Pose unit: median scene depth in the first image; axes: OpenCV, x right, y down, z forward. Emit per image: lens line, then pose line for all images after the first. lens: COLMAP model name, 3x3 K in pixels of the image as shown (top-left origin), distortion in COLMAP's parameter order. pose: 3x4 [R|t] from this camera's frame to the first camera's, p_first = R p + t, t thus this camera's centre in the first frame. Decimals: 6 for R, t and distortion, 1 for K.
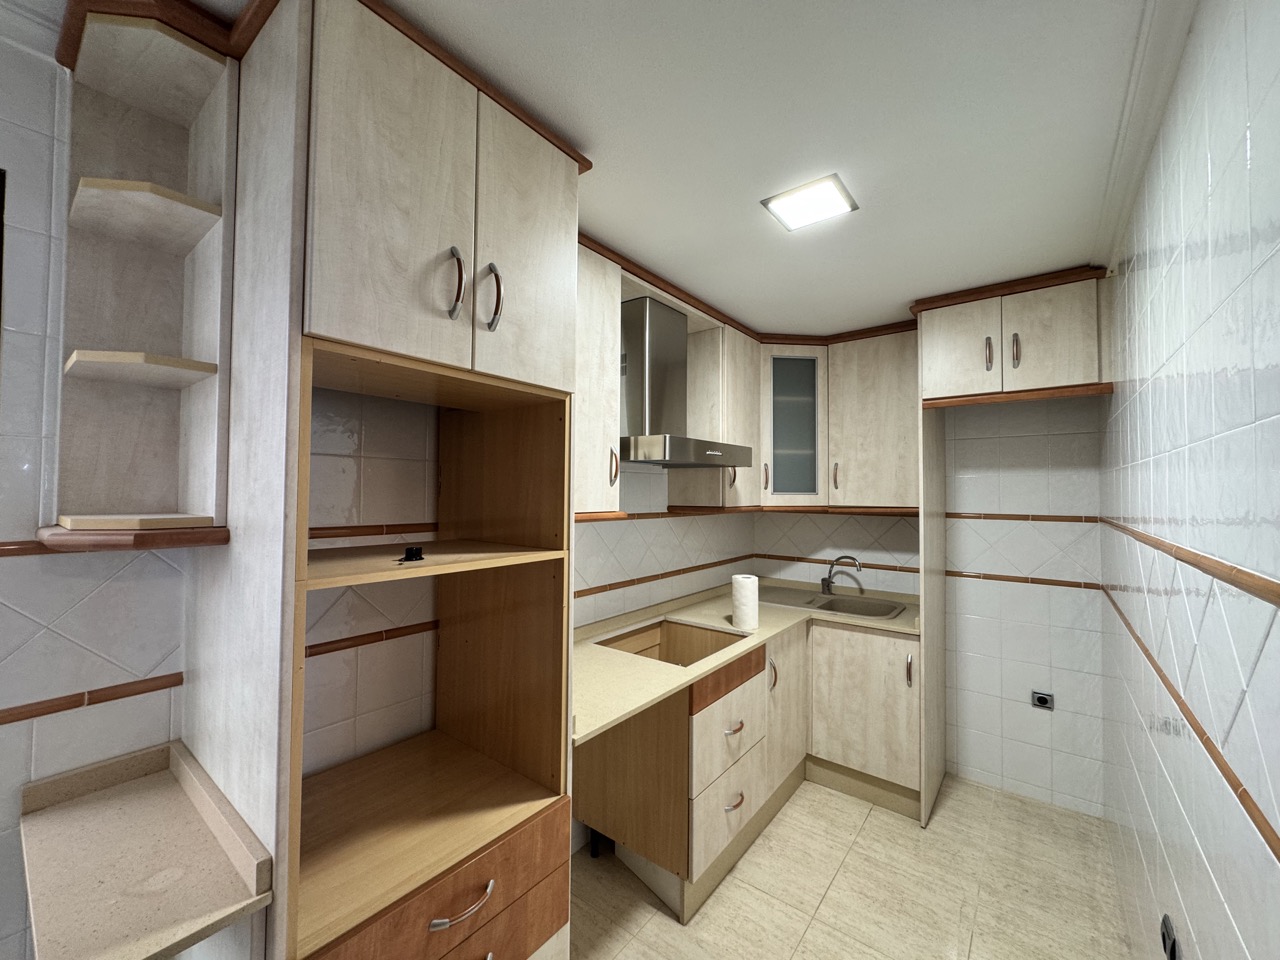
lens RADIAL K [[512.2, 0, 640.0], [0, 512.2, 480.0], [0, 0, 1]] dist [-0.002254, 0.000334]
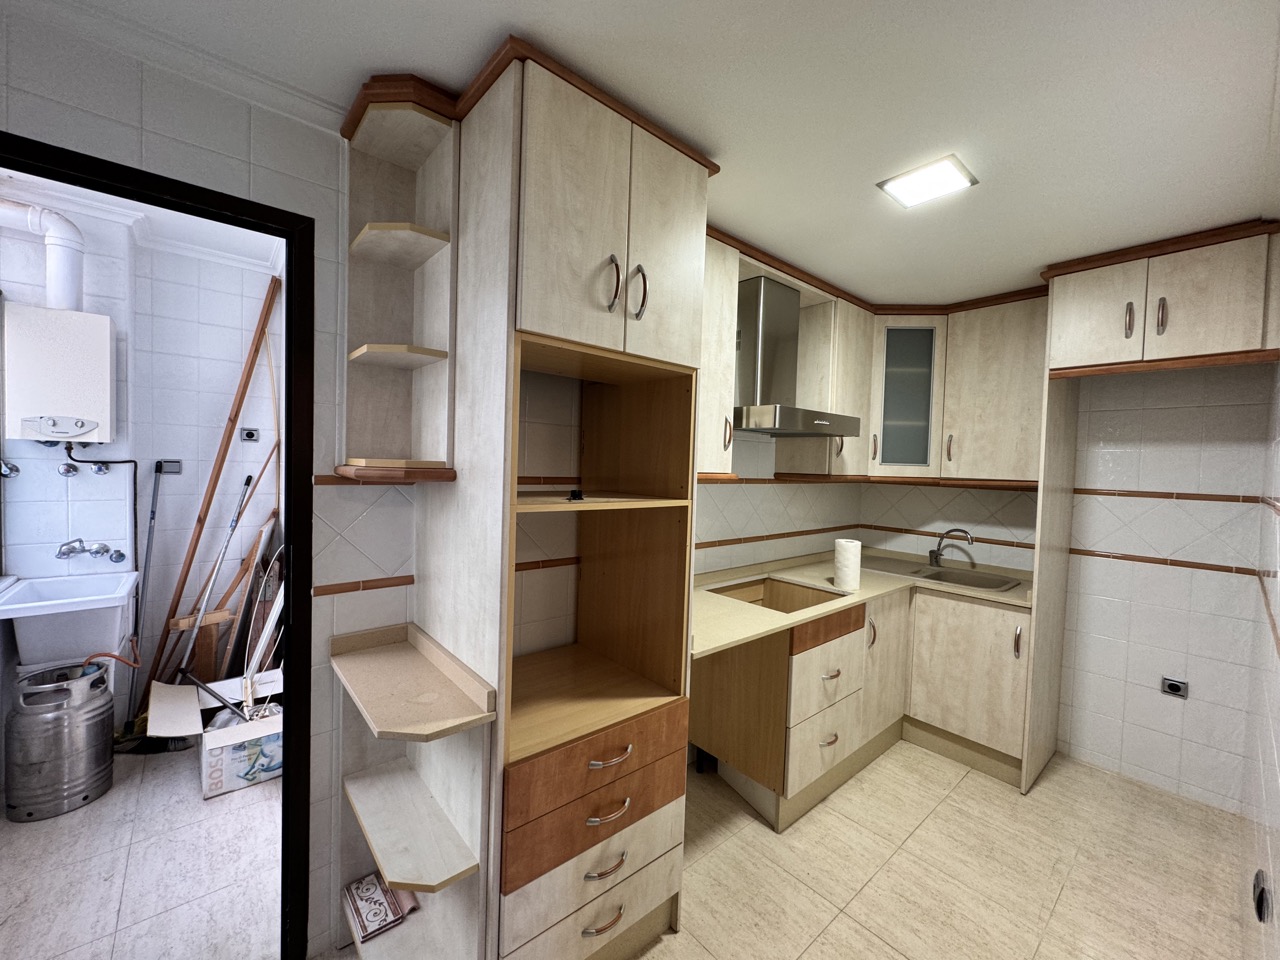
lens RADIAL K [[512.2, 0, 640.0], [0, 512.2, 480.0], [0, 0, 1]] dist [-0.002254, 0.000334]
pose [[0.980397, 0.029931, -0.194744, -0.017208], [-0.019662, 0.998323, 0.054454, 0.018102], [0.196047, -0.049557, 0.979341, -0.139696]]
